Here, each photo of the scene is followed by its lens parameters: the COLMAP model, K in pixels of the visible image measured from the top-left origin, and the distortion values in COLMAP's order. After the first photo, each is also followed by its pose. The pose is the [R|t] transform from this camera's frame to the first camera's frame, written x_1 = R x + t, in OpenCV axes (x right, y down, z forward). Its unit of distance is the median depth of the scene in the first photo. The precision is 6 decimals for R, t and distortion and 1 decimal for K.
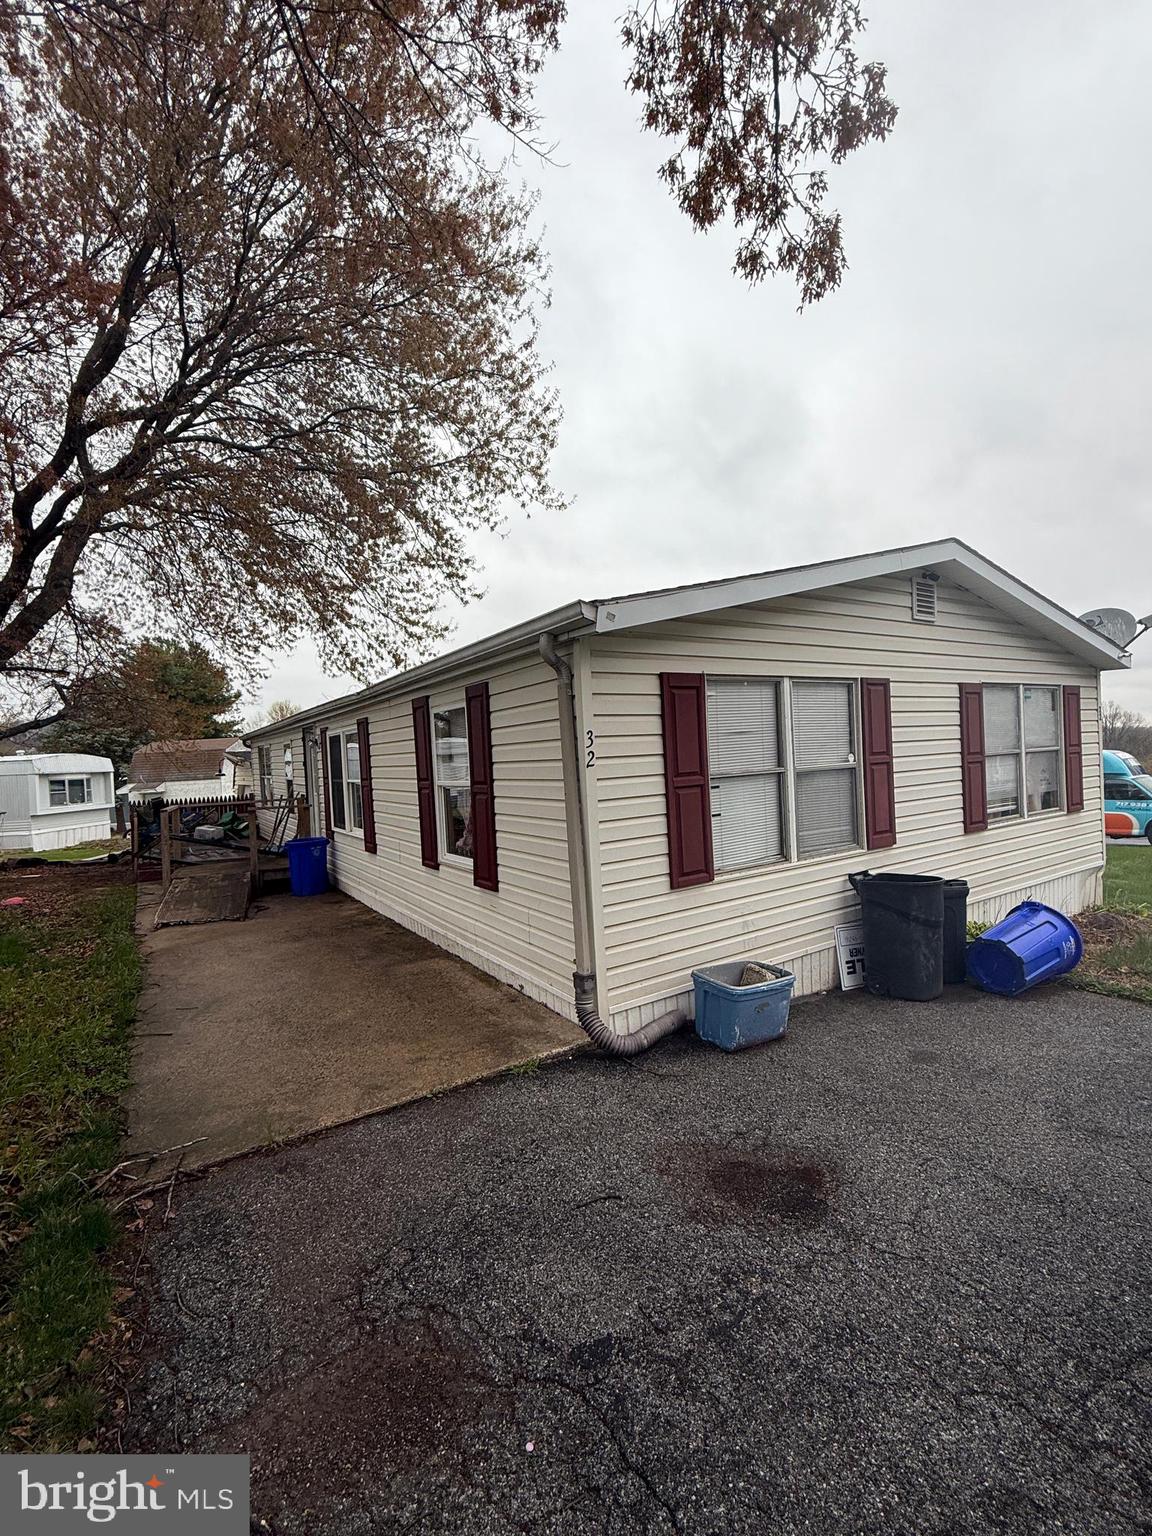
lens RADIAL K [[672.1, 0, 576.0], [0, 672.1, 768.0], [0, 0, 1]] dist [0.000840, 0.000215]
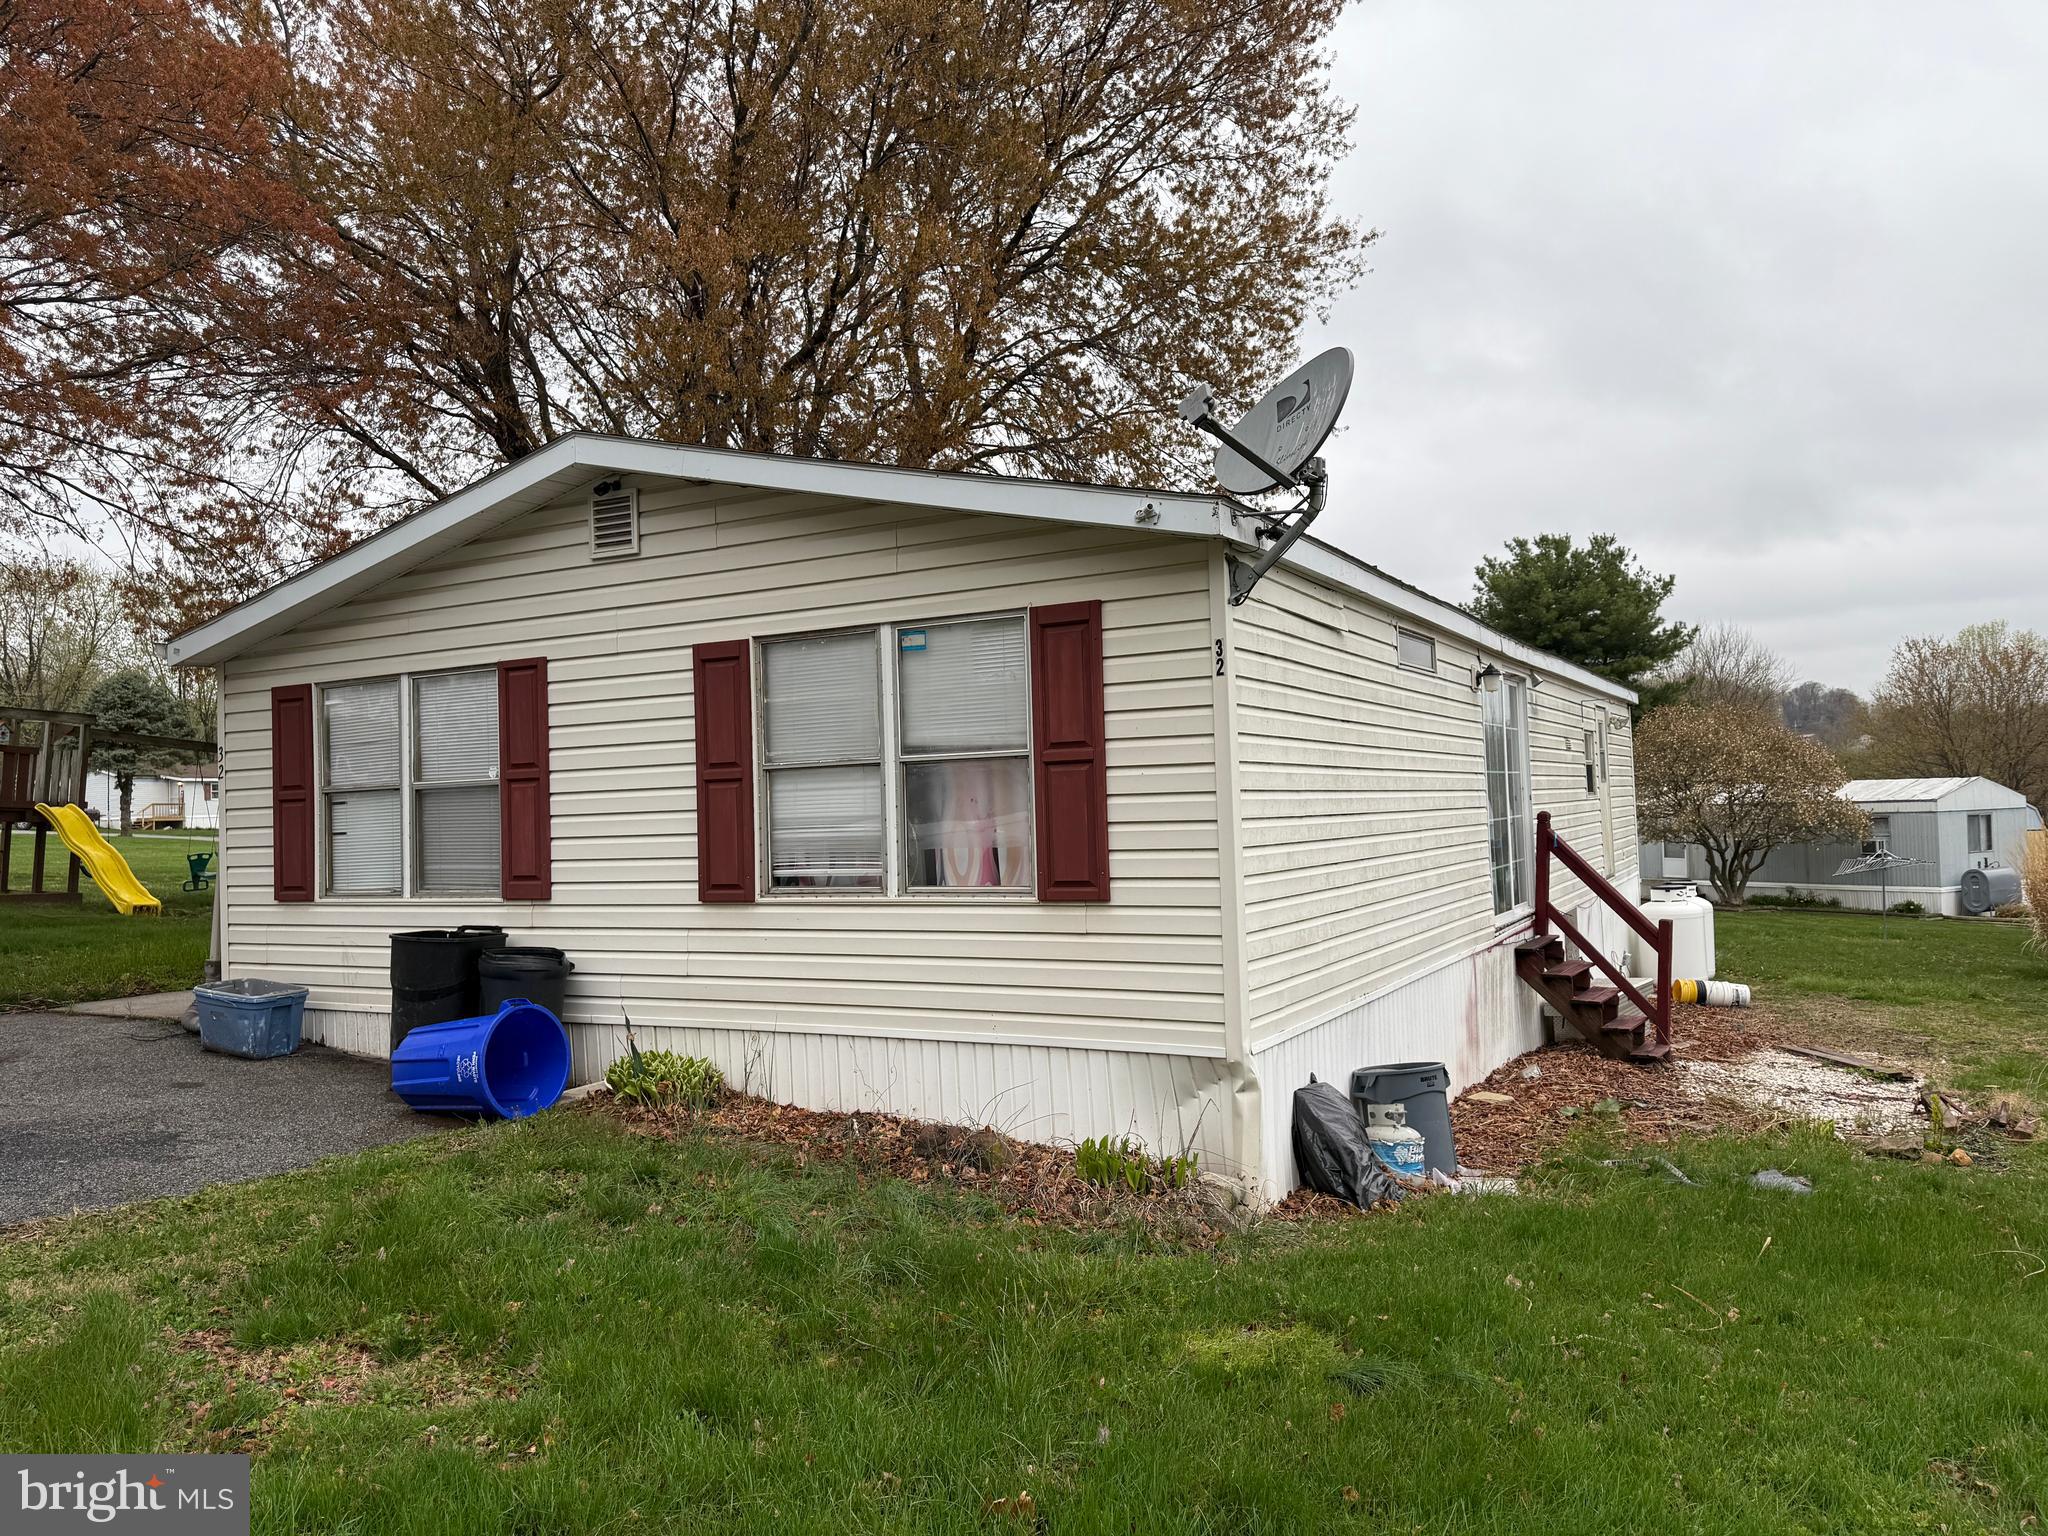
lens RADIAL K [[1433.2, 0, 1024.0], [0, 1433.2, 768.0], [0, 0, 1]] dist [0.105864, -0.138226]
pose [[0.475432, 0.010068, -0.879695, 2.014800], [-0.008592, 0.999940, 0.006800, -0.034003], [0.879711, 0.004326, 0.475490, 0.732082]]
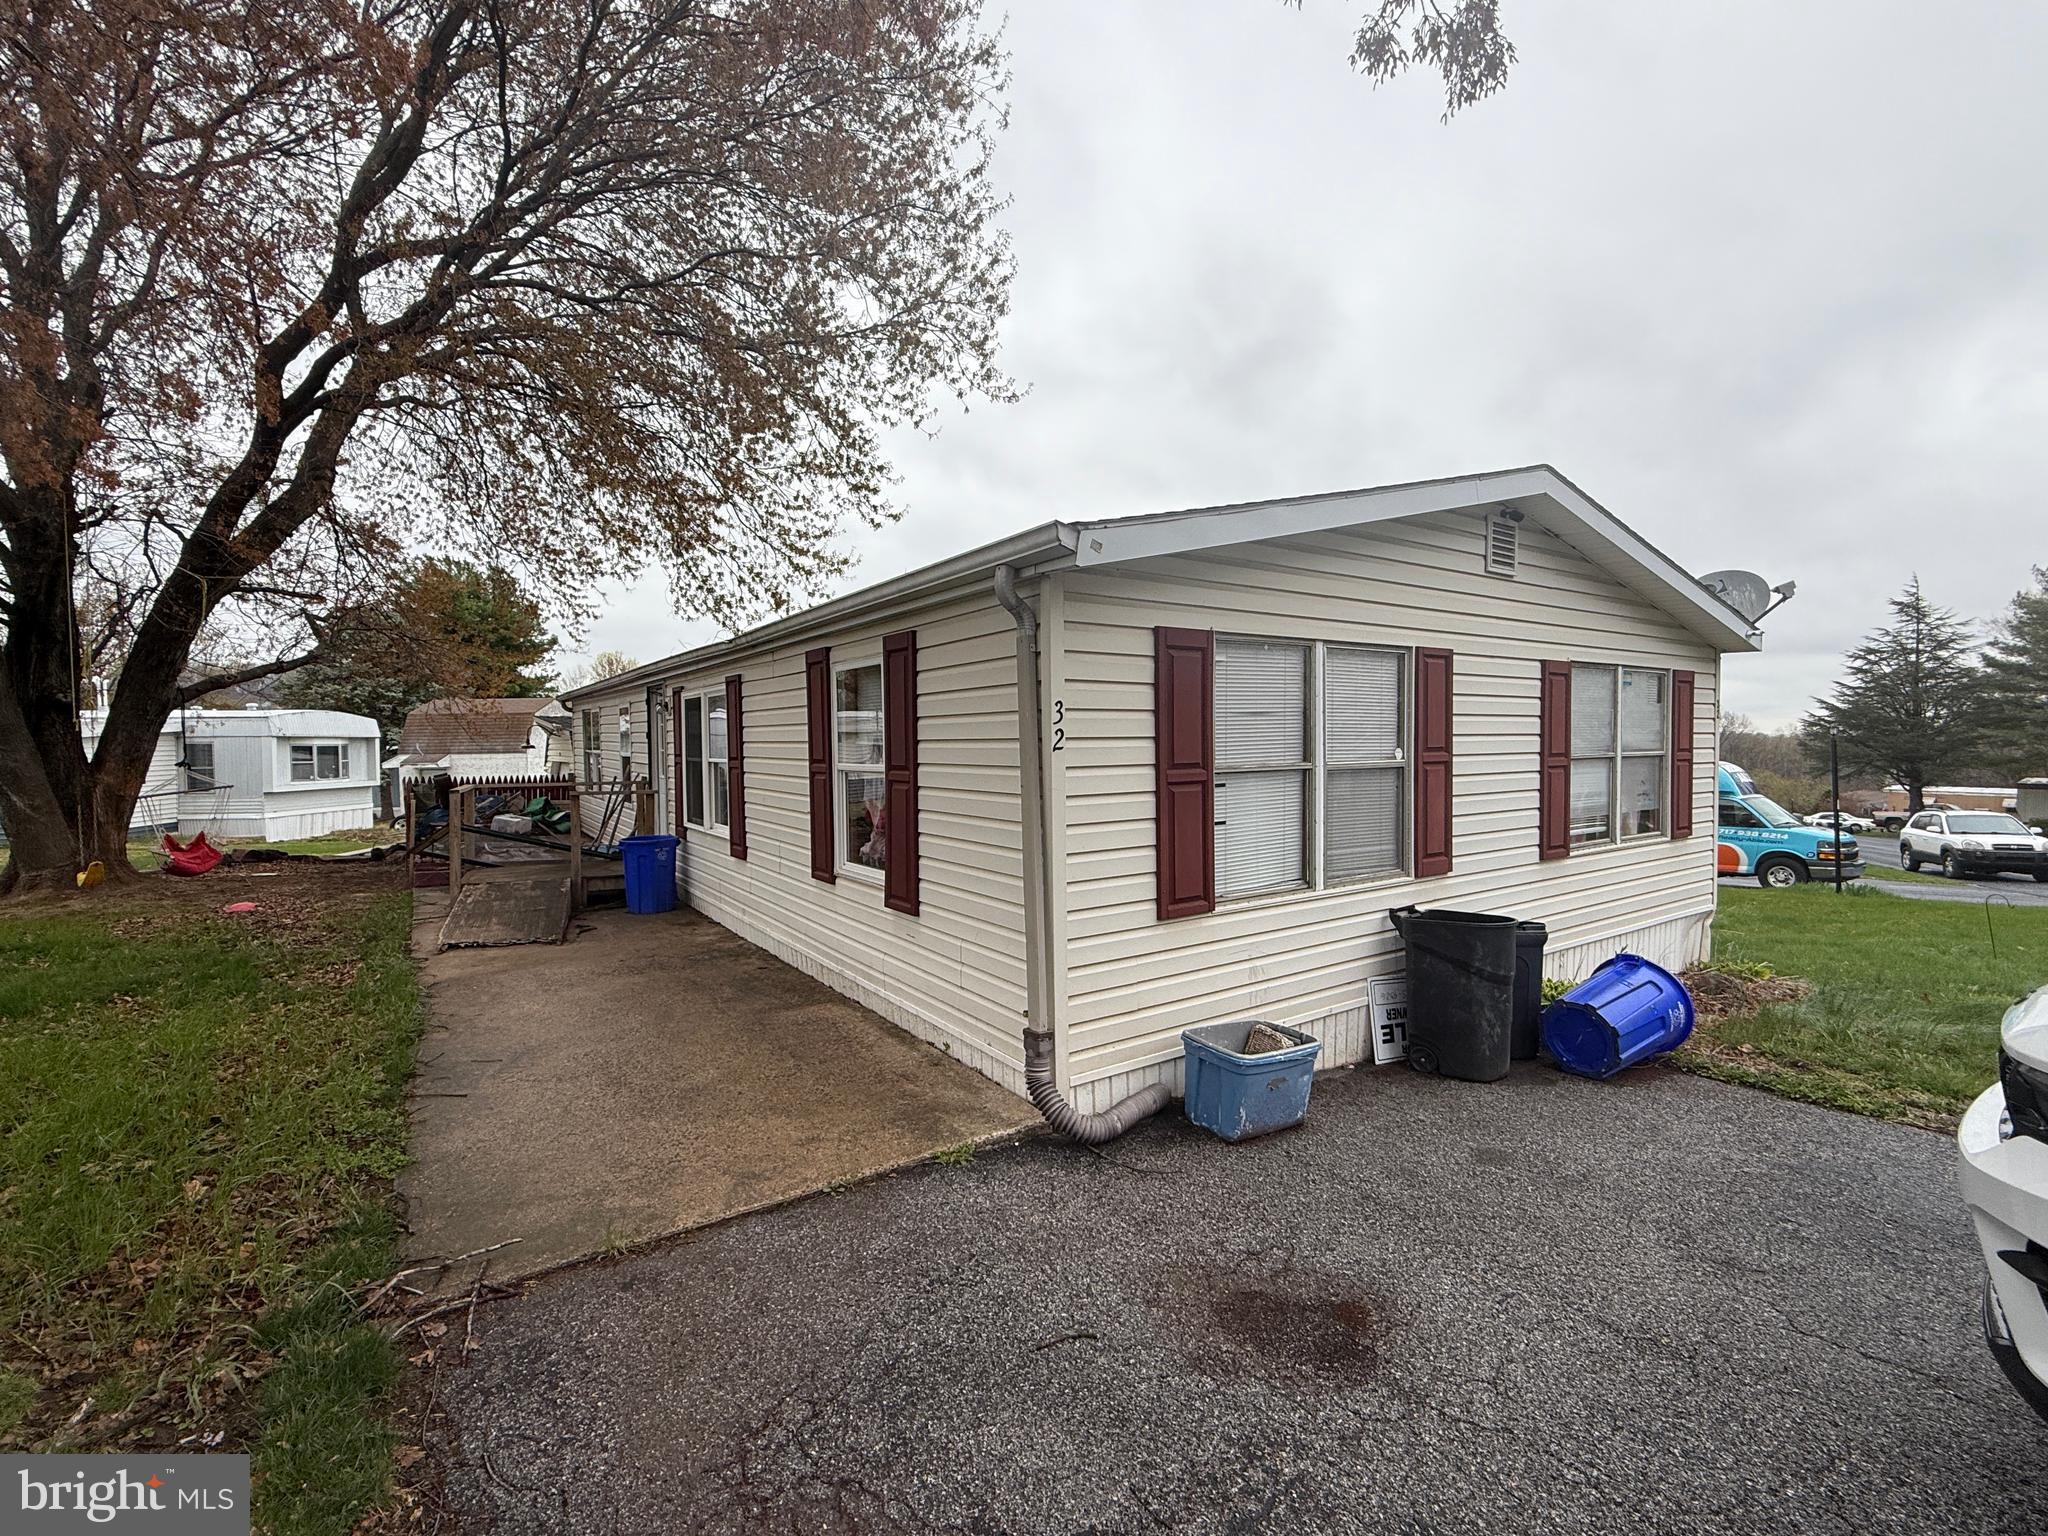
lens RADIAL K [[896.2, 0, 1022.3], [0, 896.2, 768.2], [0, 0, 1]] dist [0.000840, 0.000215]
pose [[0.999009, 0.038659, 0.022044, -0.027778], [-0.038901, 0.999186, 0.010644, 0.006400], [-0.021615, -0.011491, 0.999700, 0.015909]]
